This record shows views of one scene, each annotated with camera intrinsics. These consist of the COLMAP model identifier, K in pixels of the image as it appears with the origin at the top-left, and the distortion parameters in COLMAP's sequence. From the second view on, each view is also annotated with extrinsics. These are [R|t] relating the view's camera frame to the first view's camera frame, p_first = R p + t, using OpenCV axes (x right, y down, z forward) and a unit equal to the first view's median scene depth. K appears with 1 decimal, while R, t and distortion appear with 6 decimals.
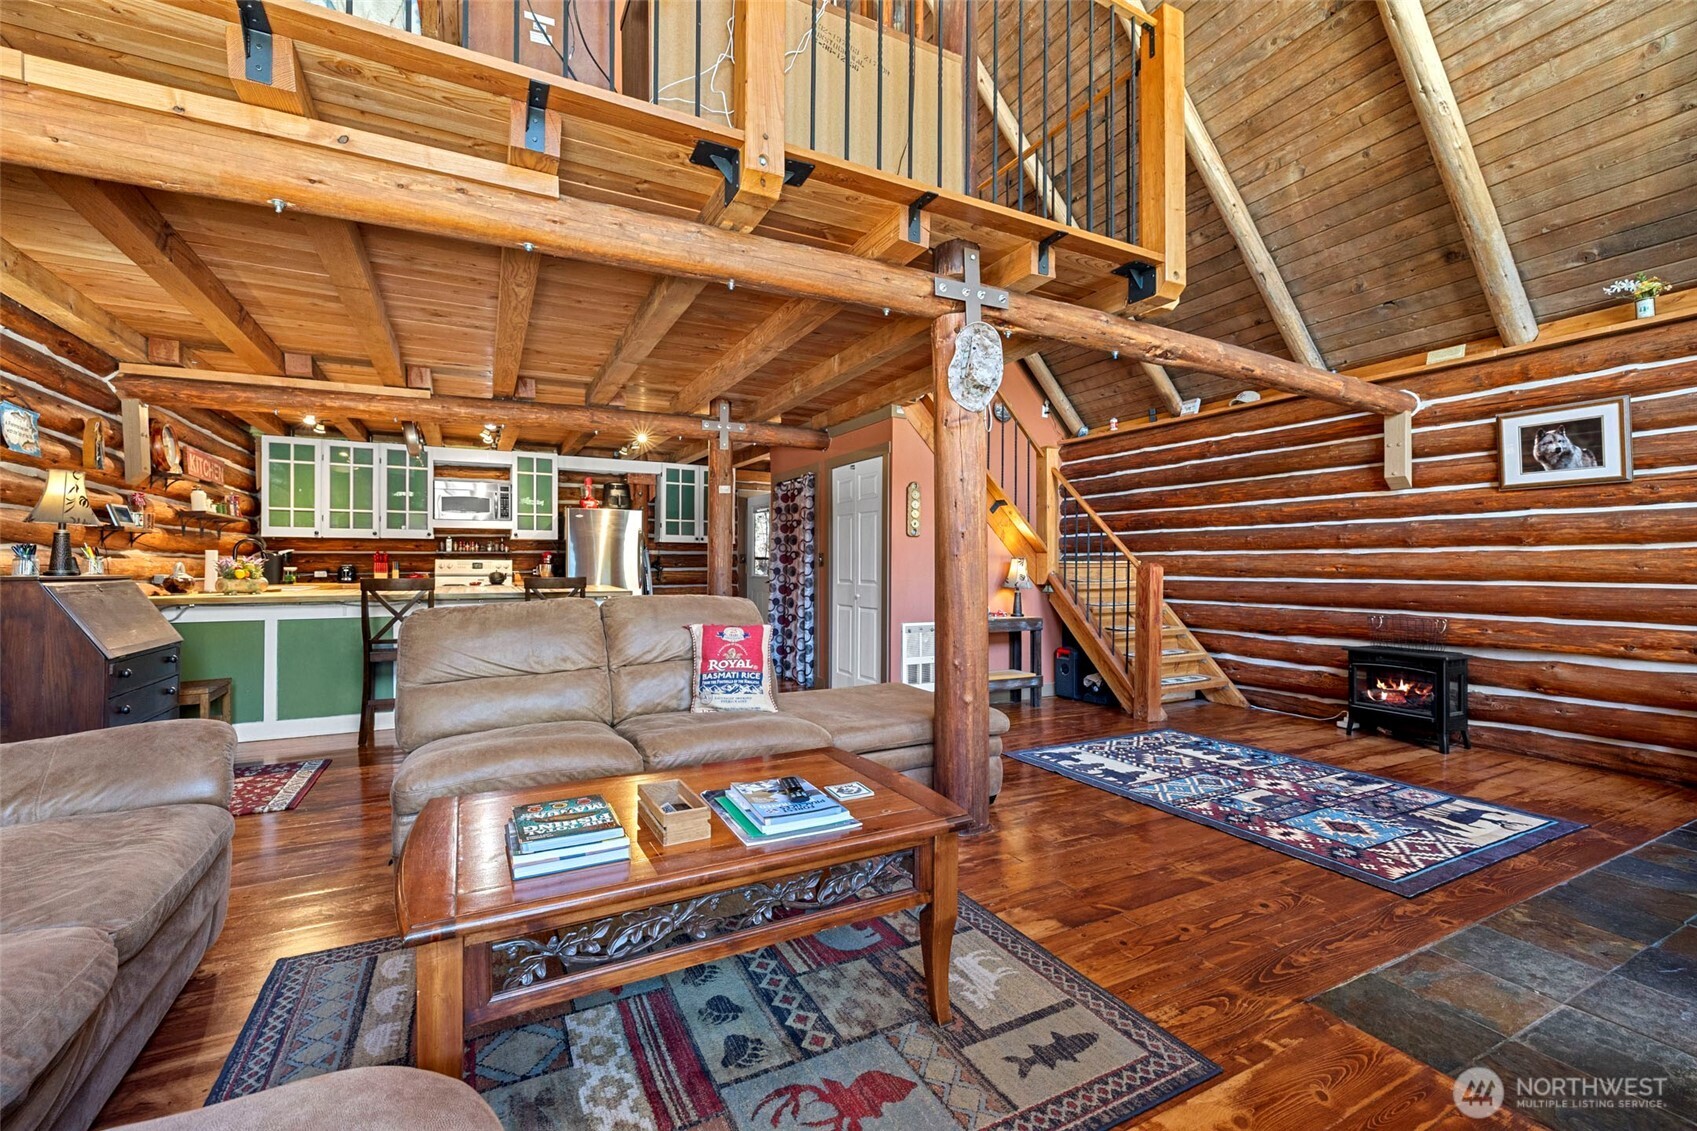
lens RADIAL K [[718.5, 0, 846.7], [0, 718.5, 563.4], [0, 0, 1]] dist [0.000316, 0.000280]
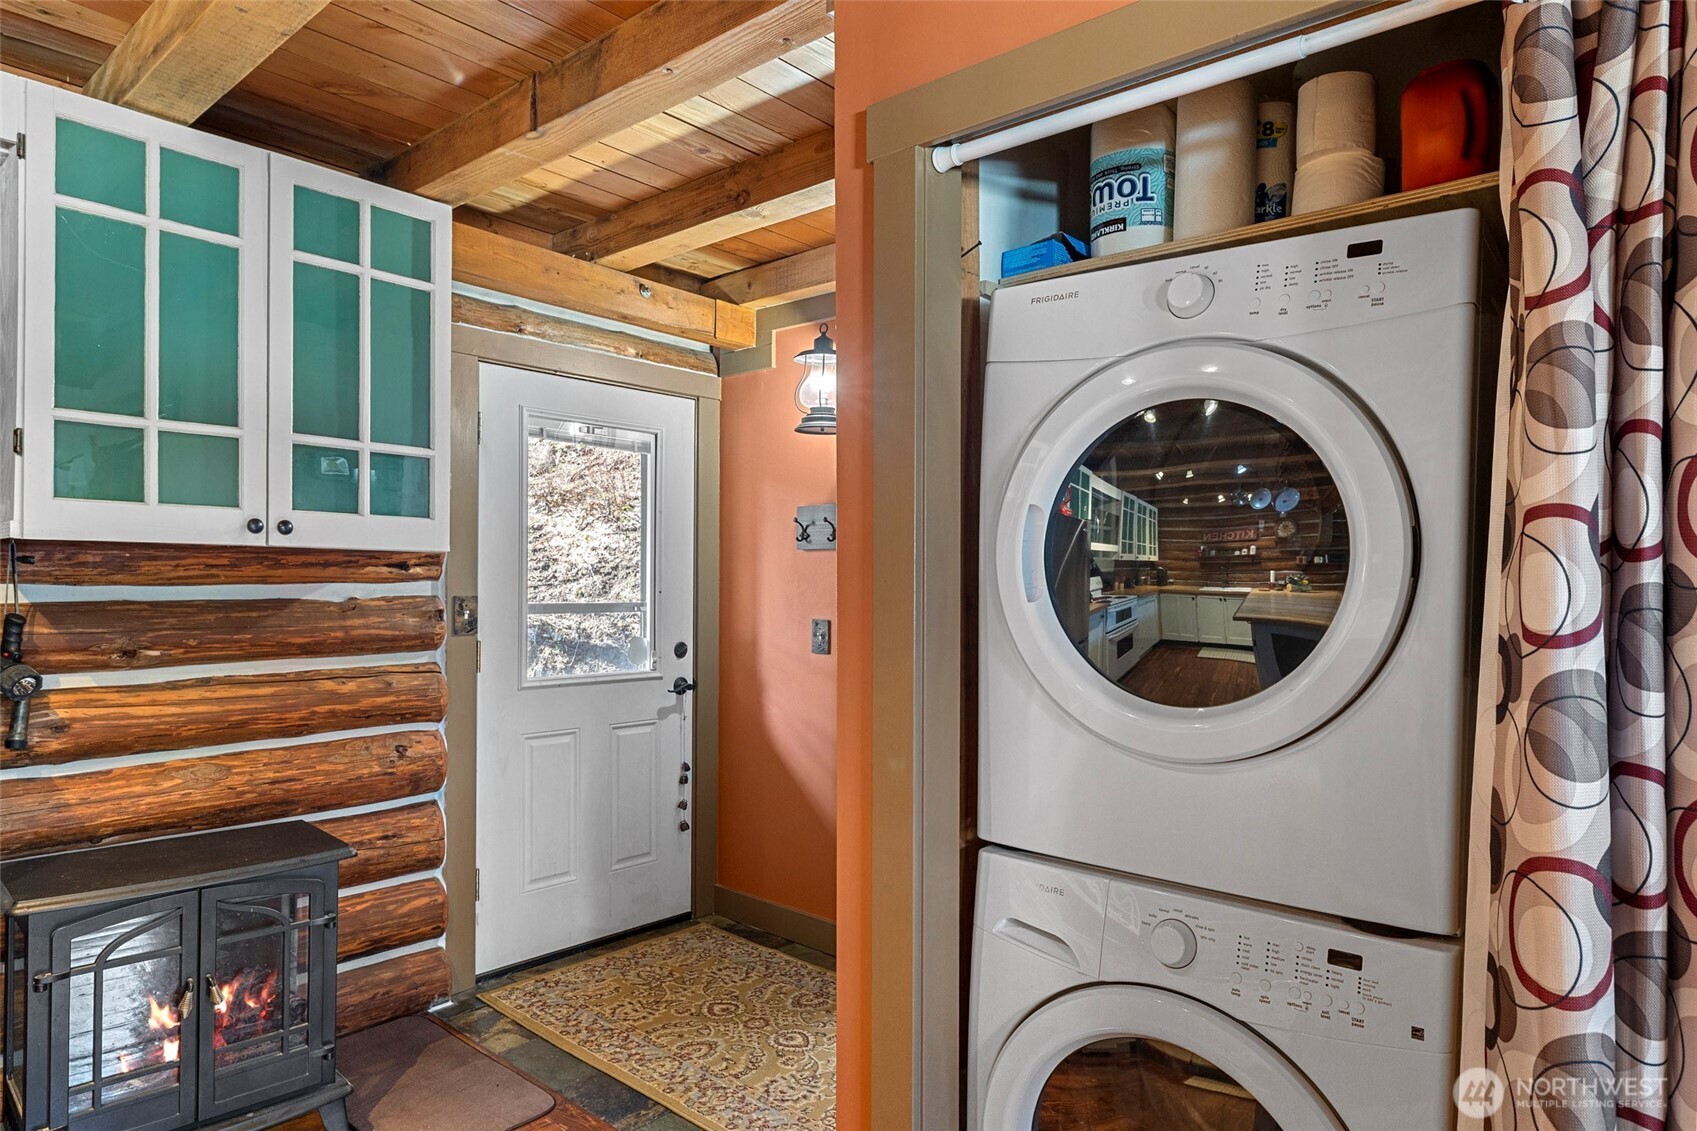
lens RADIAL K [[1022.7, 0, 854.7], [0, 1022.7, 587.7], [0, 0, 1]] dist [0.000563, -0.001144]
pose [[0.935402, 0.000994, 0.353585, -0.309315], [-0.005712, 0.999908, 0.012299, -0.043039], [-0.353541, -0.013524, 0.935321, 1.371731]]
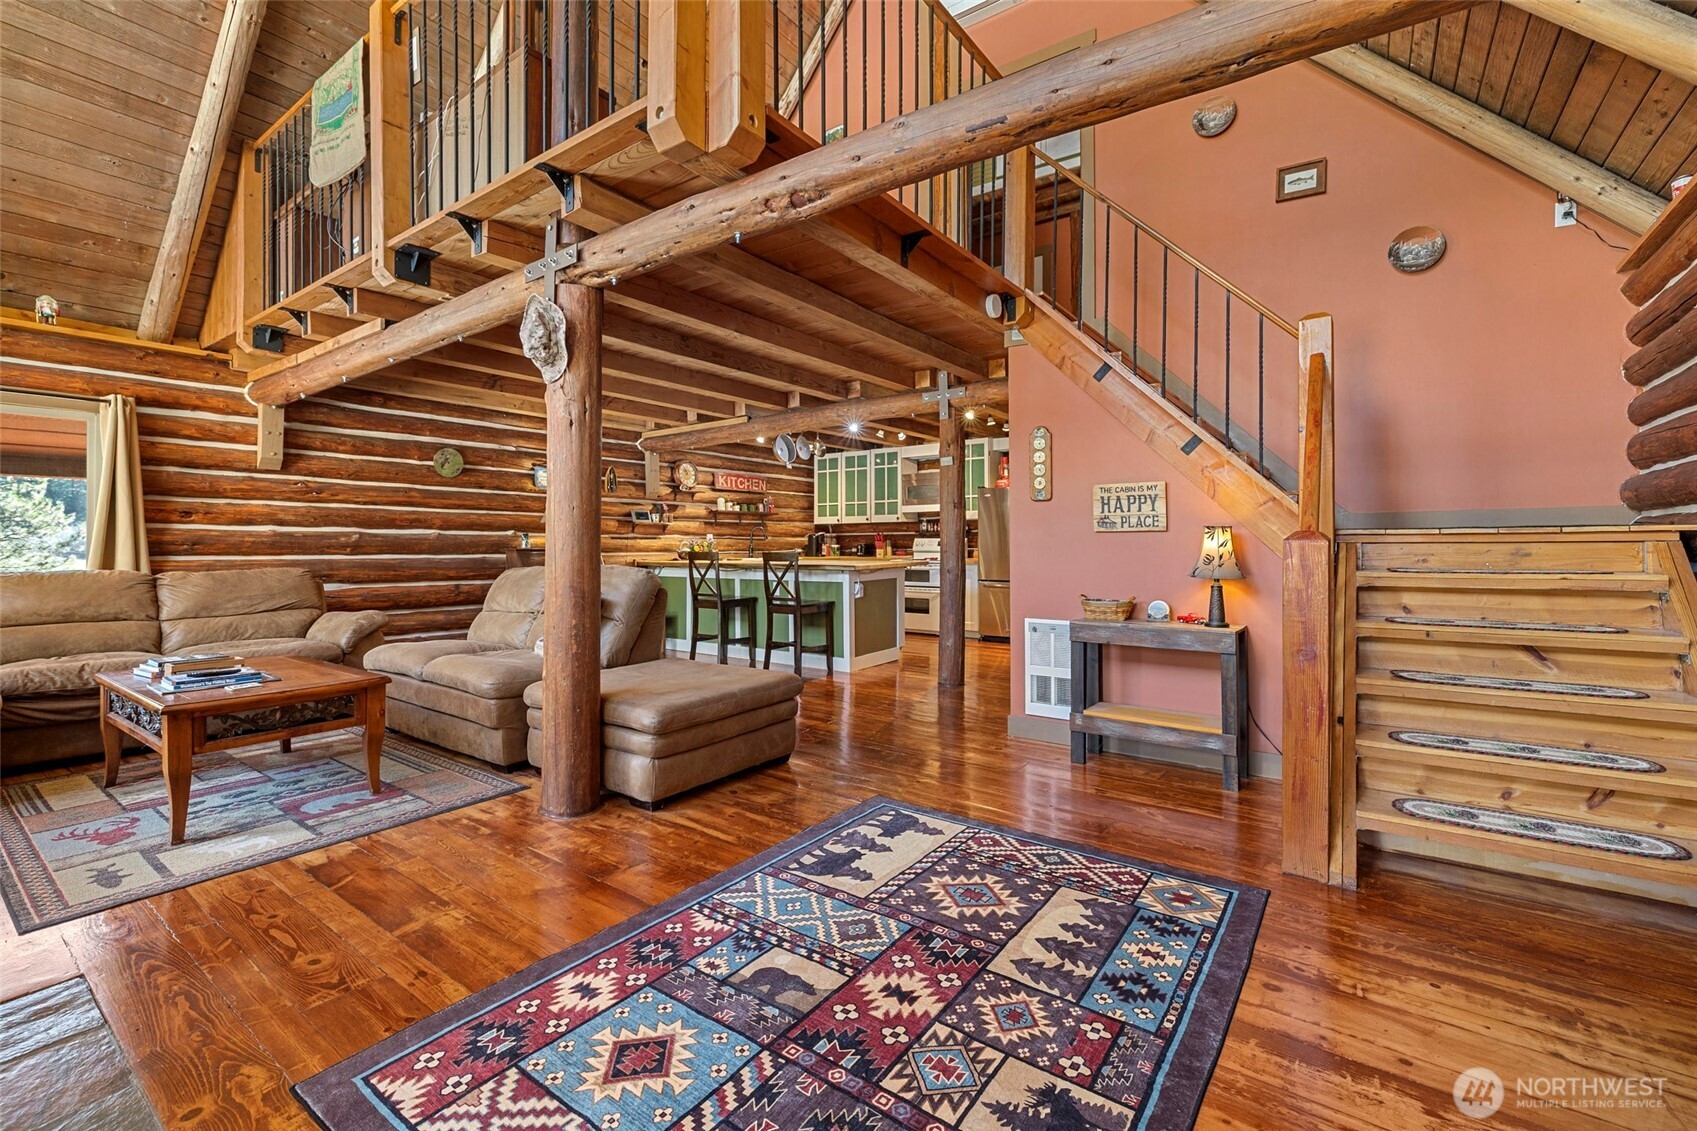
lens RADIAL K [[724.0, 0, 850.6], [0, 724.0, 535.1], [0, 0, 1]] dist [0.000176, 0.000187]
pose [[0.444684, -0.013609, -0.895584, 0.837140], [0.004414, 0.999906, -0.013003, 0.007705], [0.895677, 0.001829, 0.444702, 0.624887]]
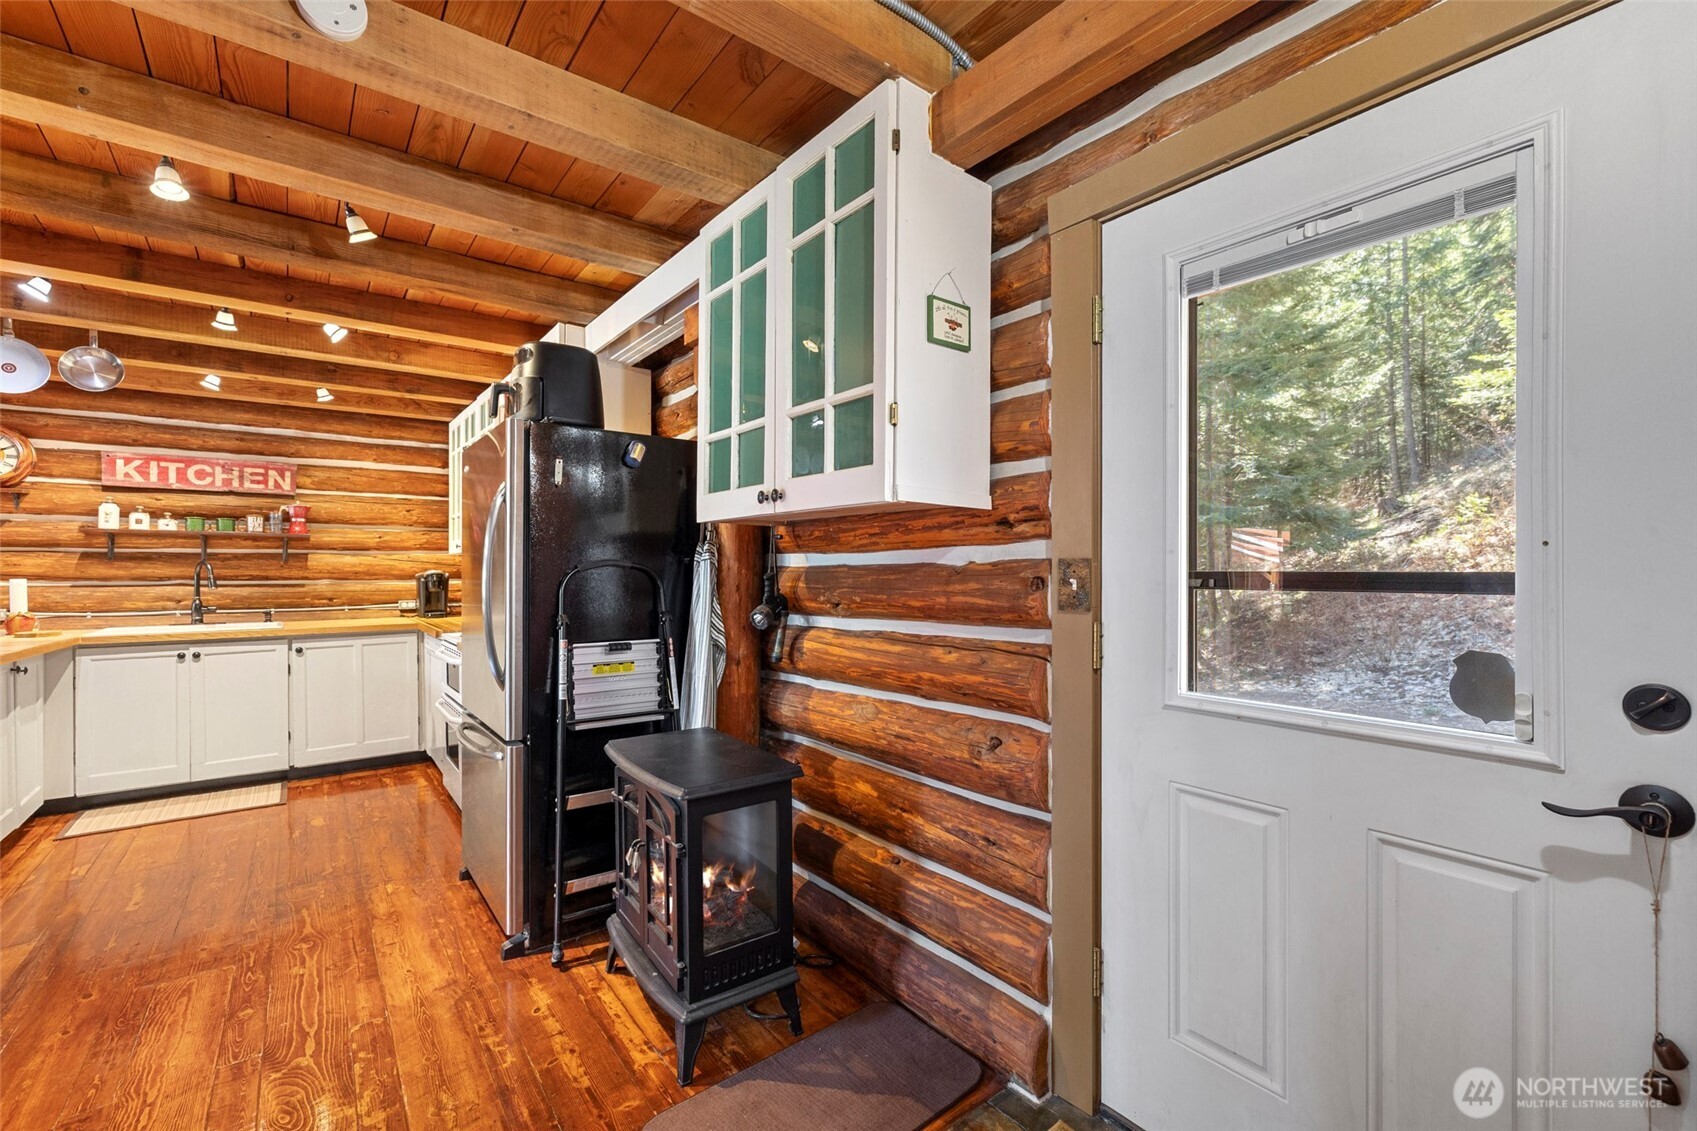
lens RADIAL K [[718.3, 0, 838.6], [0, 718.3, 572.0], [0, 0, 1]] dist [0.001777, 0.000398]
pose [[0.165805, -0.004170, -0.986150, 0.035458], [0.007022, 0.999971, -0.003048, -0.019158], [0.986134, -0.006419, 0.165829, 1.972209]]
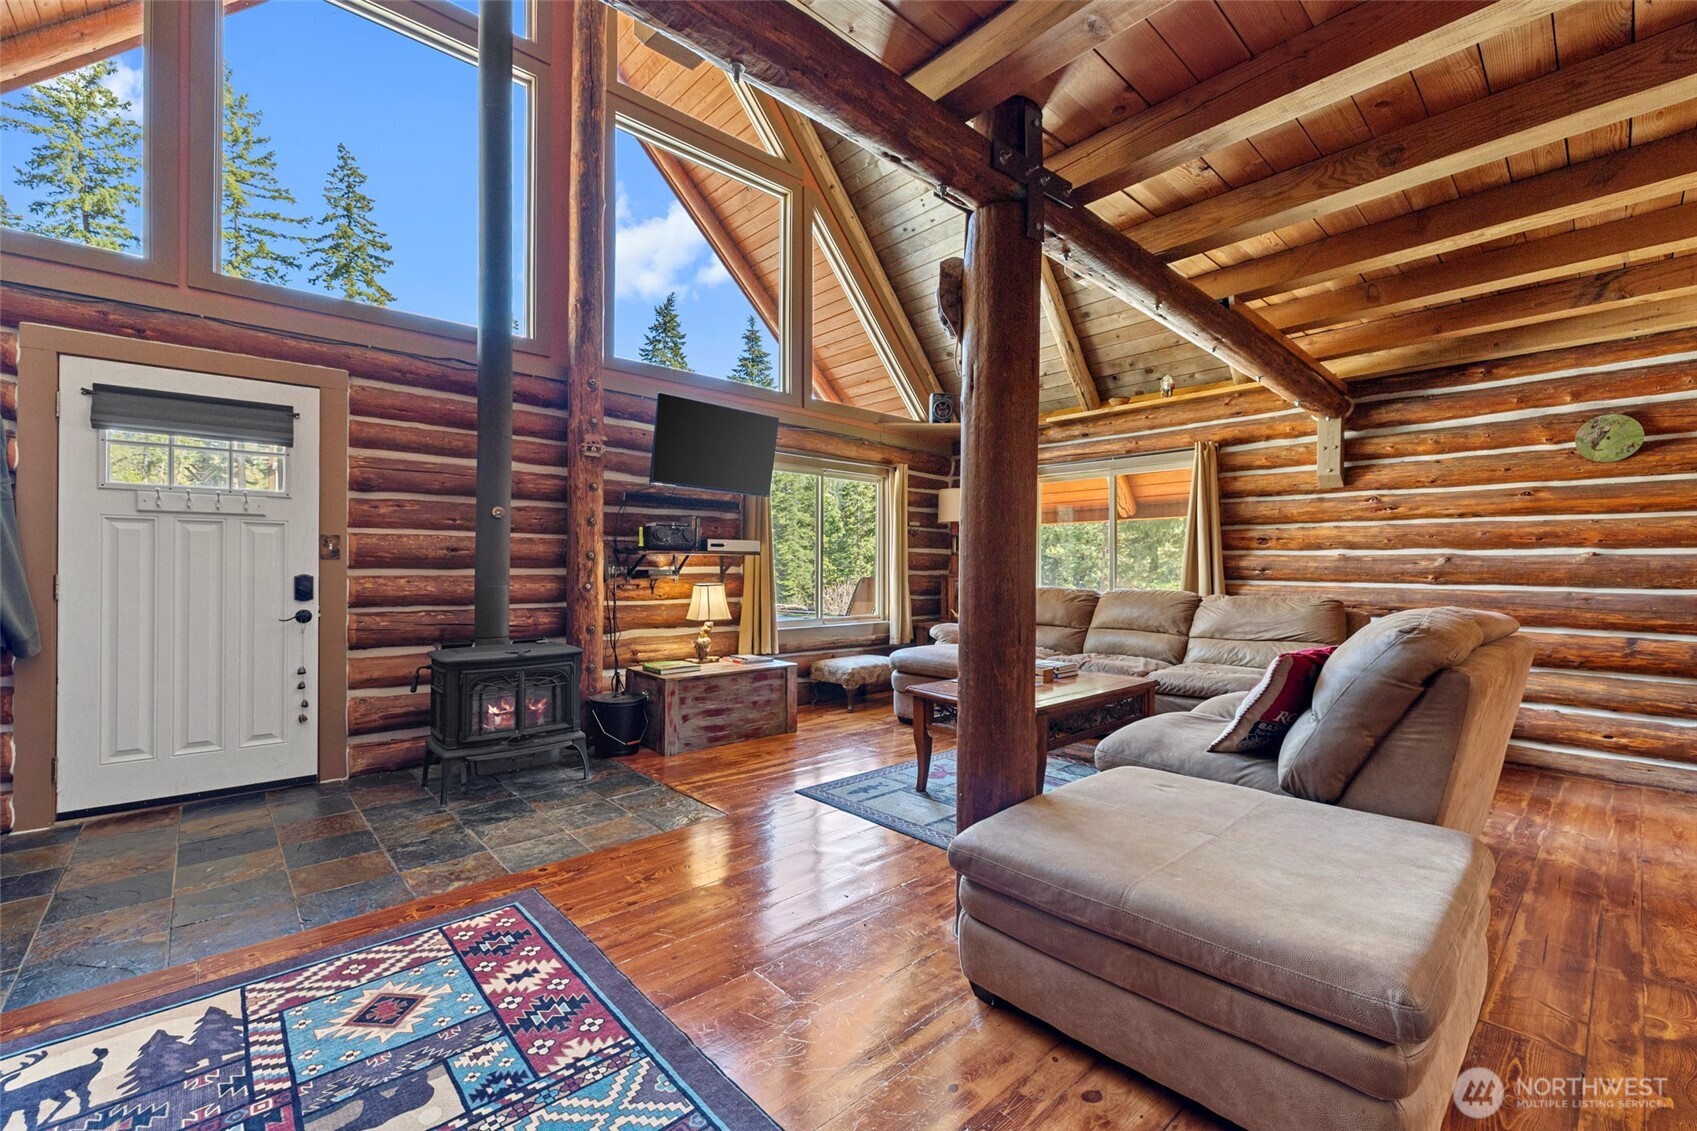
lens RADIAL K [[713.9, 0, 848.5], [0, 713.9, 565.5], [0, 0, 1]] dist [0.000860, -0.000233]
pose [[-0.967842, -0.005511, -0.251498, 0.330538], [-0.004015, 0.999971, -0.006463, 0.006538], [0.251527, -0.005245, -0.967836, 1.141674]]
